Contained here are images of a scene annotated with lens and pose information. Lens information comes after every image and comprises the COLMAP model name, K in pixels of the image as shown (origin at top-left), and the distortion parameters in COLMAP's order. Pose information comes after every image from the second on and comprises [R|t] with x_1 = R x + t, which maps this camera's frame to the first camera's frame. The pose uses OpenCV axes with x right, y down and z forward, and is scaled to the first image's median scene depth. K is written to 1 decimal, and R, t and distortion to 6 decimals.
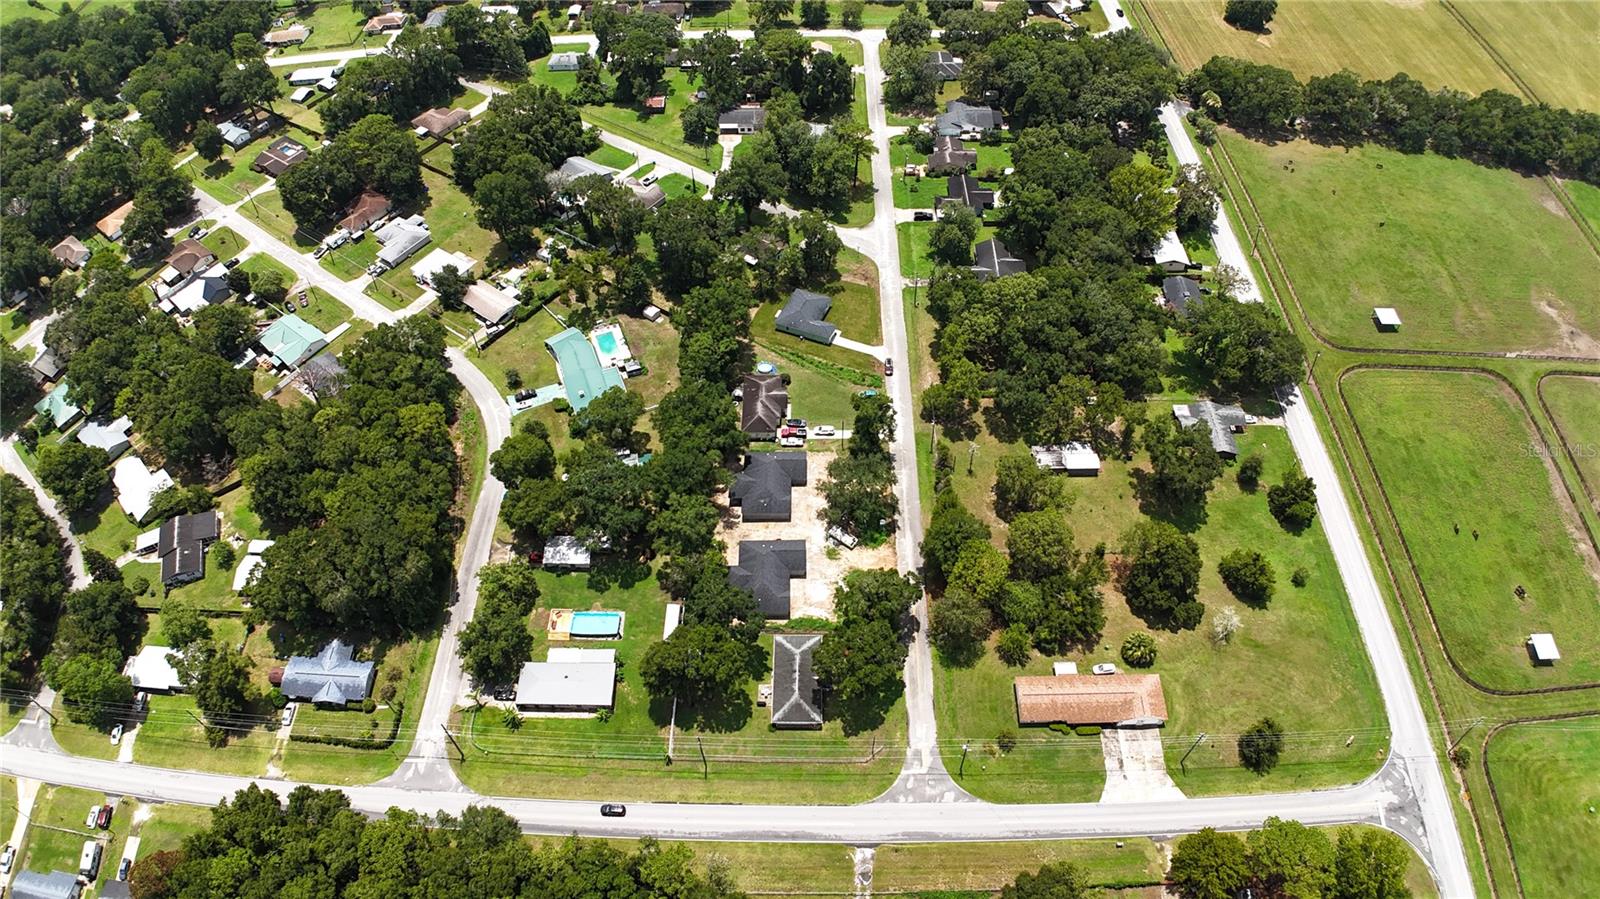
lens RADIAL K [[983.3, 0, 803.4], [0, 983.3, 455.8], [0, 0, 1]] dist [-0.169943, 0.011750]
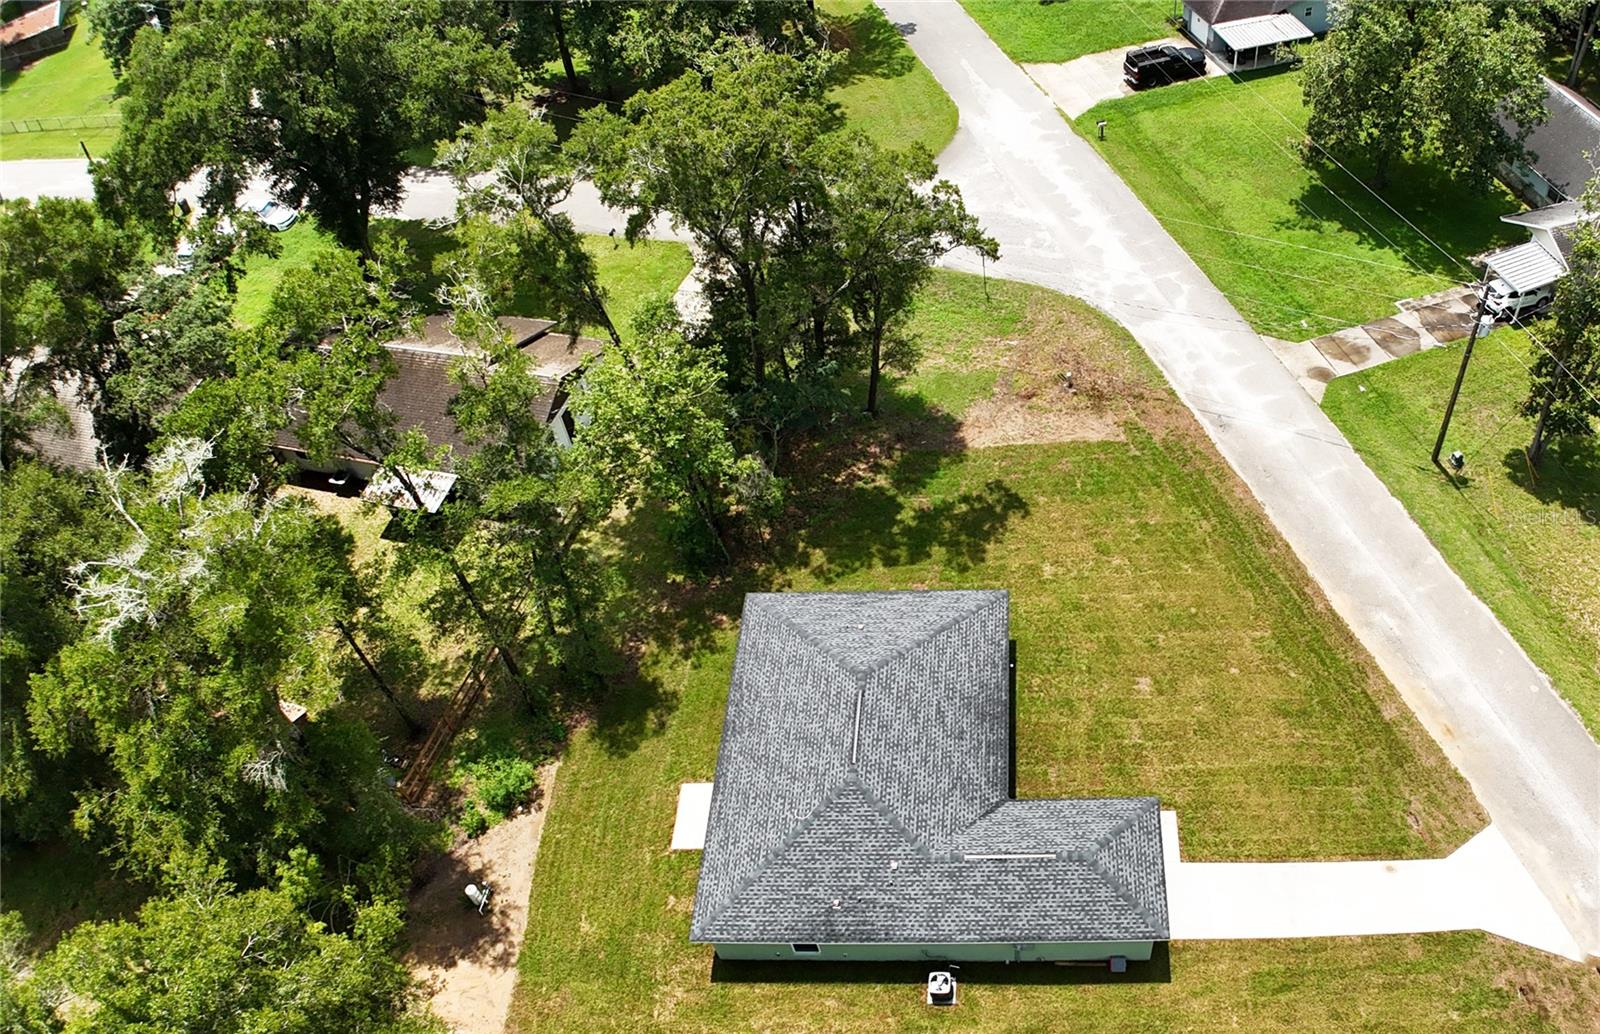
lens RADIAL K [[1237.8, 0, 1025.7], [0, 1237.8, 573.4], [0, 0, 1]] dist [-0.160682, -0.017960]
pose [[0.917446, -0.306645, 0.253500, -0.014618], [0.308116, 0.950708, 0.034914, -0.171041], [-0.251711, 0.046076, 0.966705, 0.825330]]
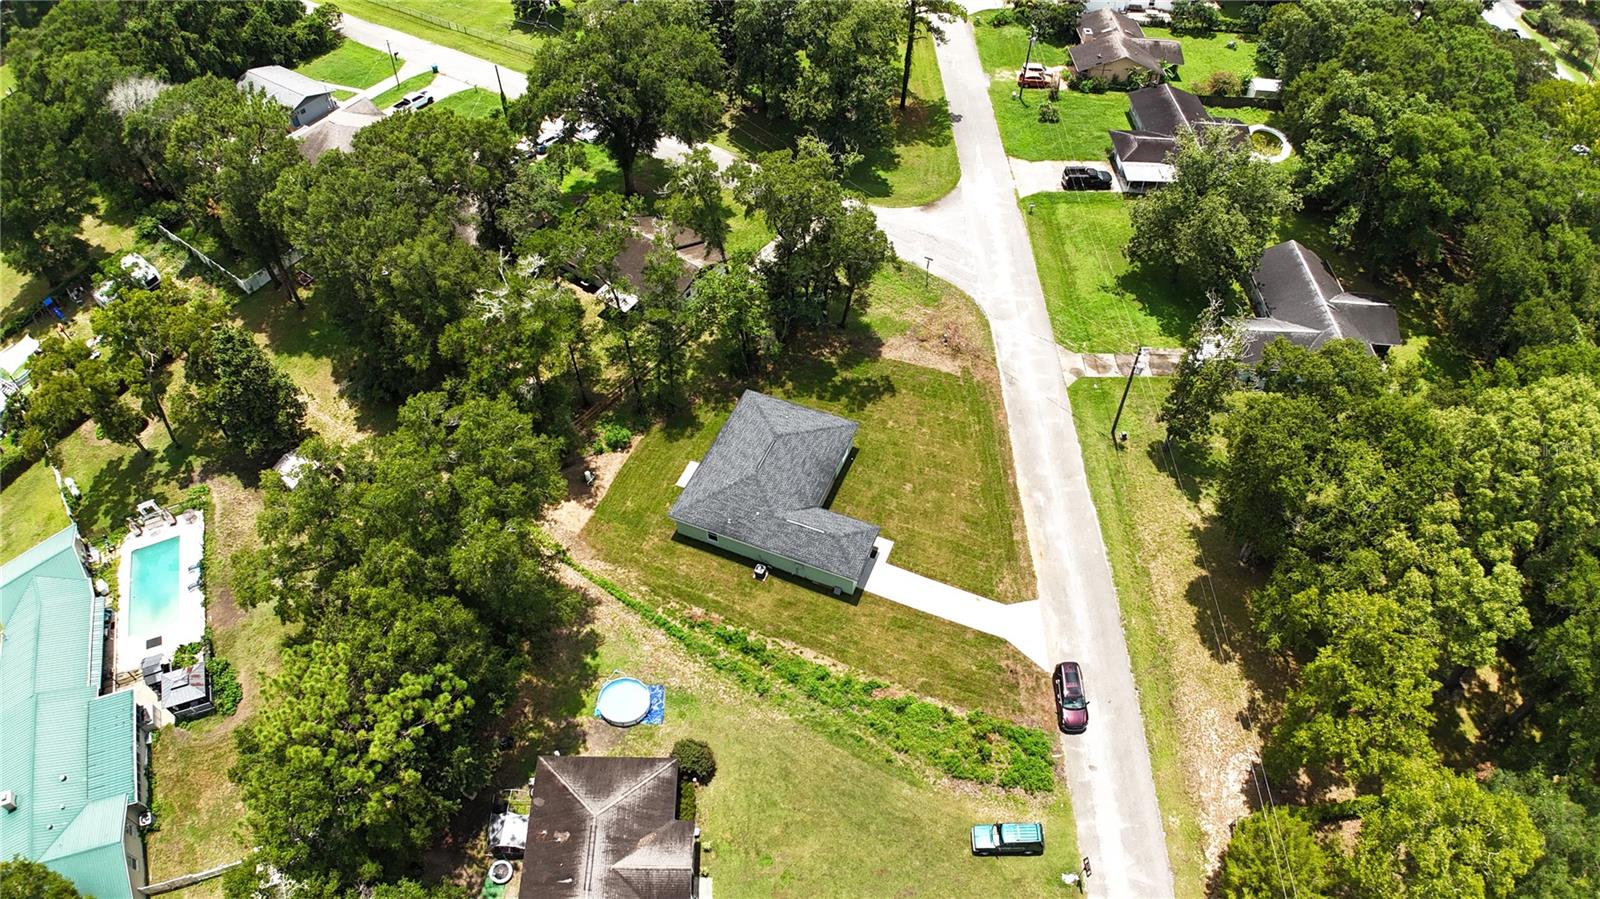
lens RADIAL K [[974.9, 0, 799.3], [0, 974.9, 450.4], [0, 0, 1]] dist [-0.179451, 0.017421]
pose [[0.999993, -0.003692, 0.001134, 0.009911], [0.003702, 0.999952, -0.009033, -0.151421], [-0.001100, 0.009037, 0.999959, 0.696107]]
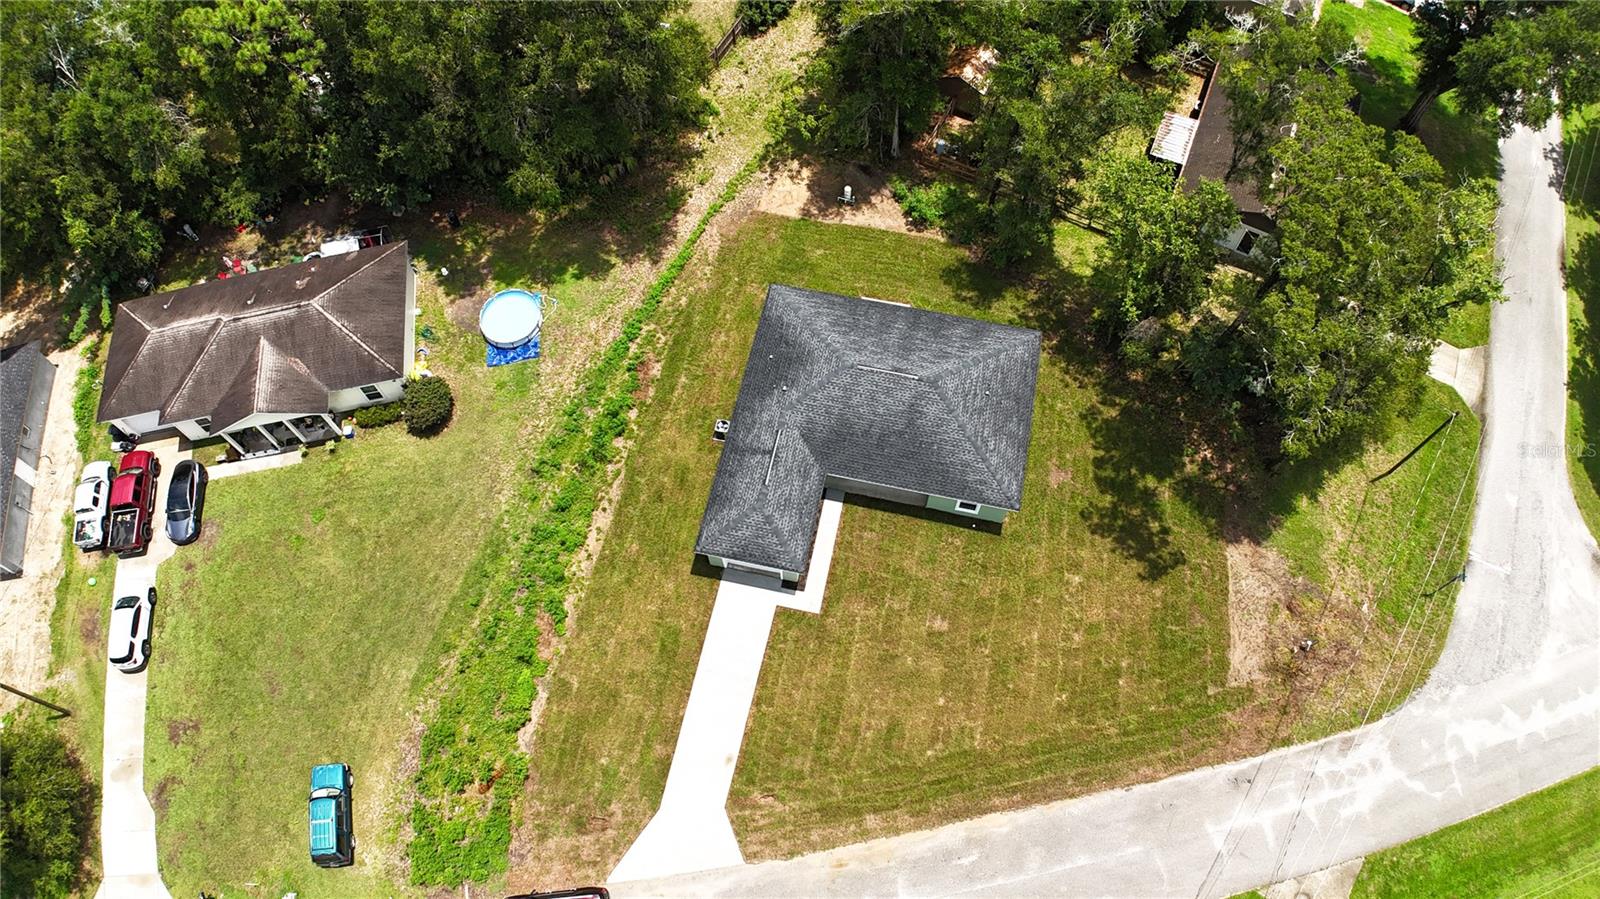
lens RADIAL K [[974.9, 0, 802.0], [0, 974.9, 455.2], [0, 0, 1]] dist [-0.179451, 0.017421]
pose [[0.183170, 0.883512, -0.431109, 0.089512], [-0.751582, 0.408530, 0.517907, -0.228555], [0.633698, 0.229149, 0.738862, 0.849285]]
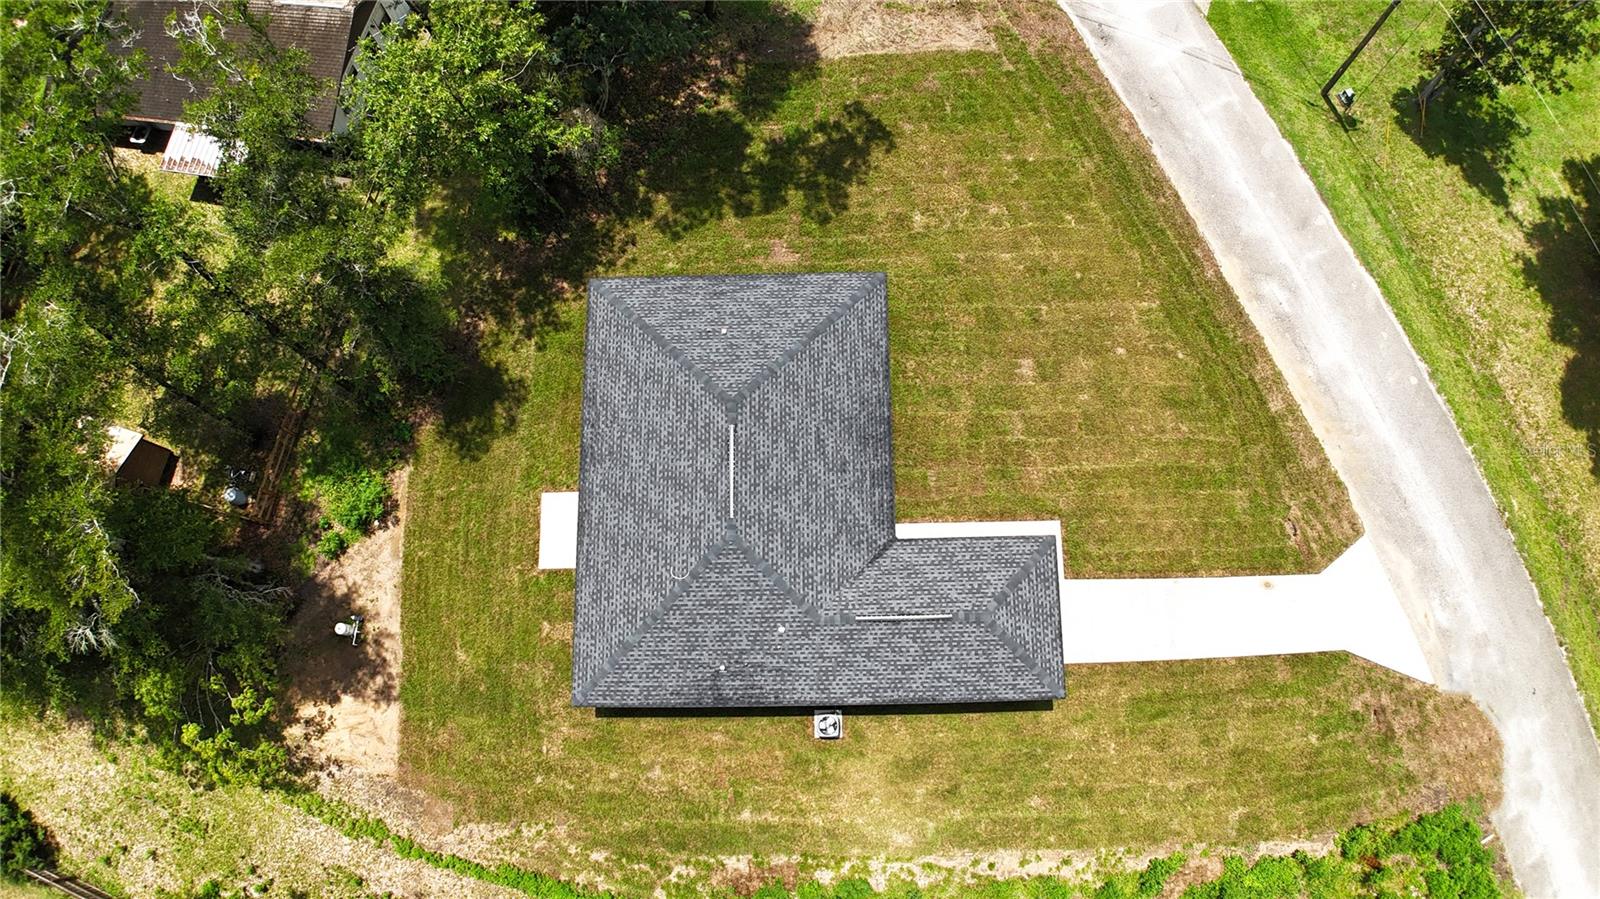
lens RADIAL K [[974.9, 0, 803.3], [0, 974.9, 456.1], [0, 0, 1]] dist [-0.179451, 0.017421]
pose [[0.914691, -0.392904, 0.094691, -0.002398], [0.313379, 0.837458, 0.447724, -0.203741], [-0.255213, -0.379855, 0.889144, 0.885388]]
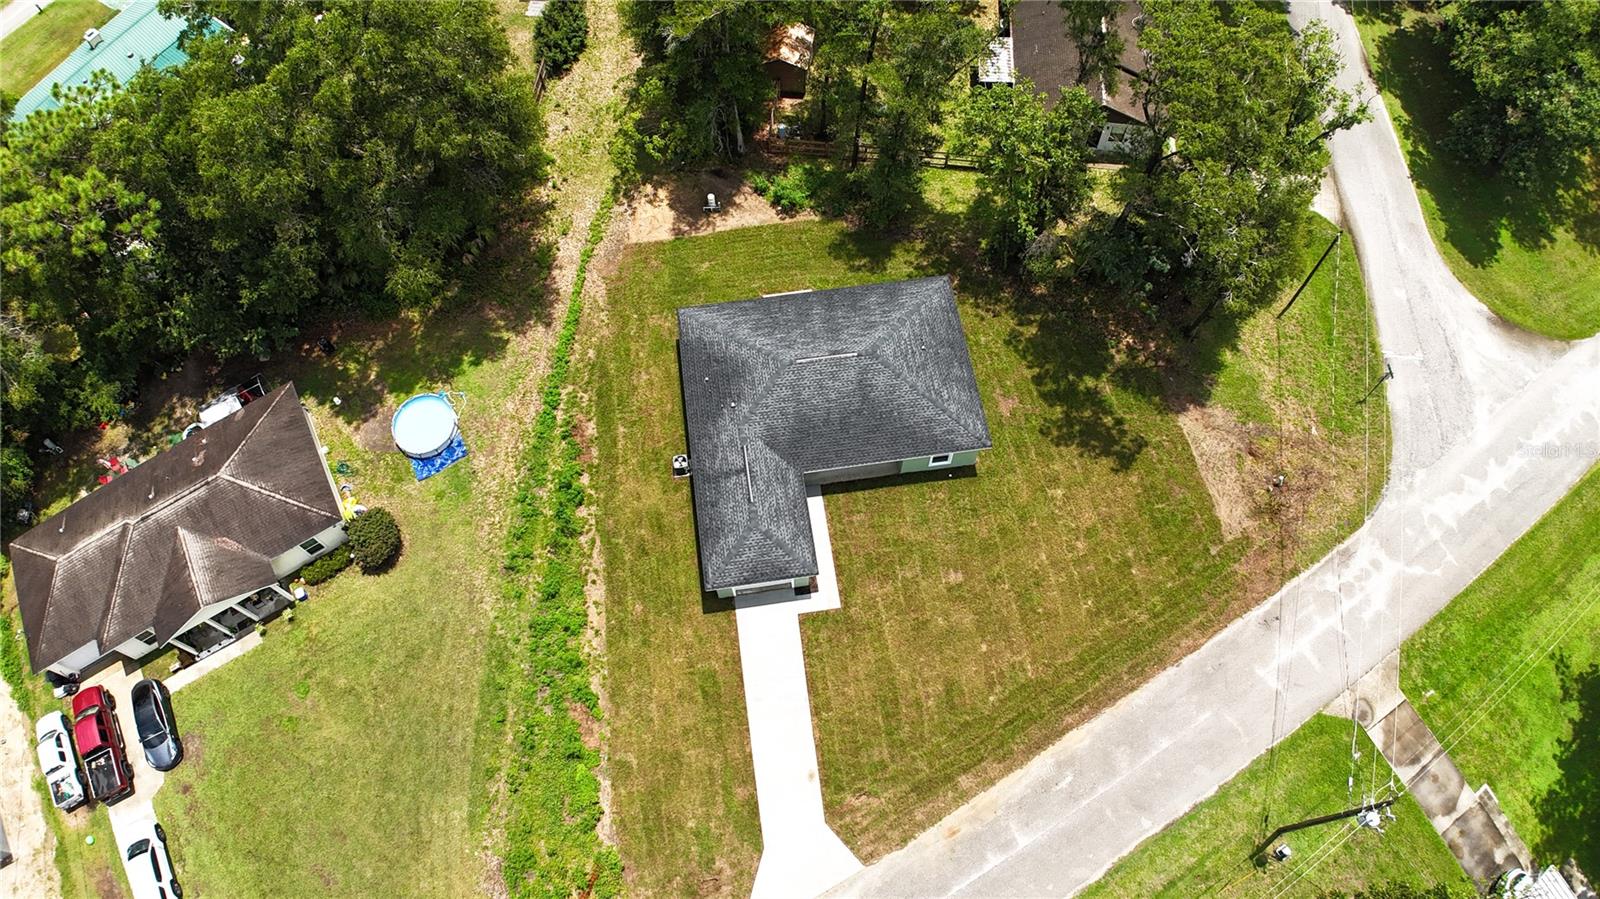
lens RADIAL K [[974.9, 0, 805.8], [0, 974.9, 456.6], [0, 0, 1]] dist [-0.179451, 0.017421]
pose [[0.517531, 0.770164, -0.372841, 0.080750], [-0.654788, 0.636962, 0.406857, -0.212706], [0.550832, 0.033571, 0.833941, 0.836325]]
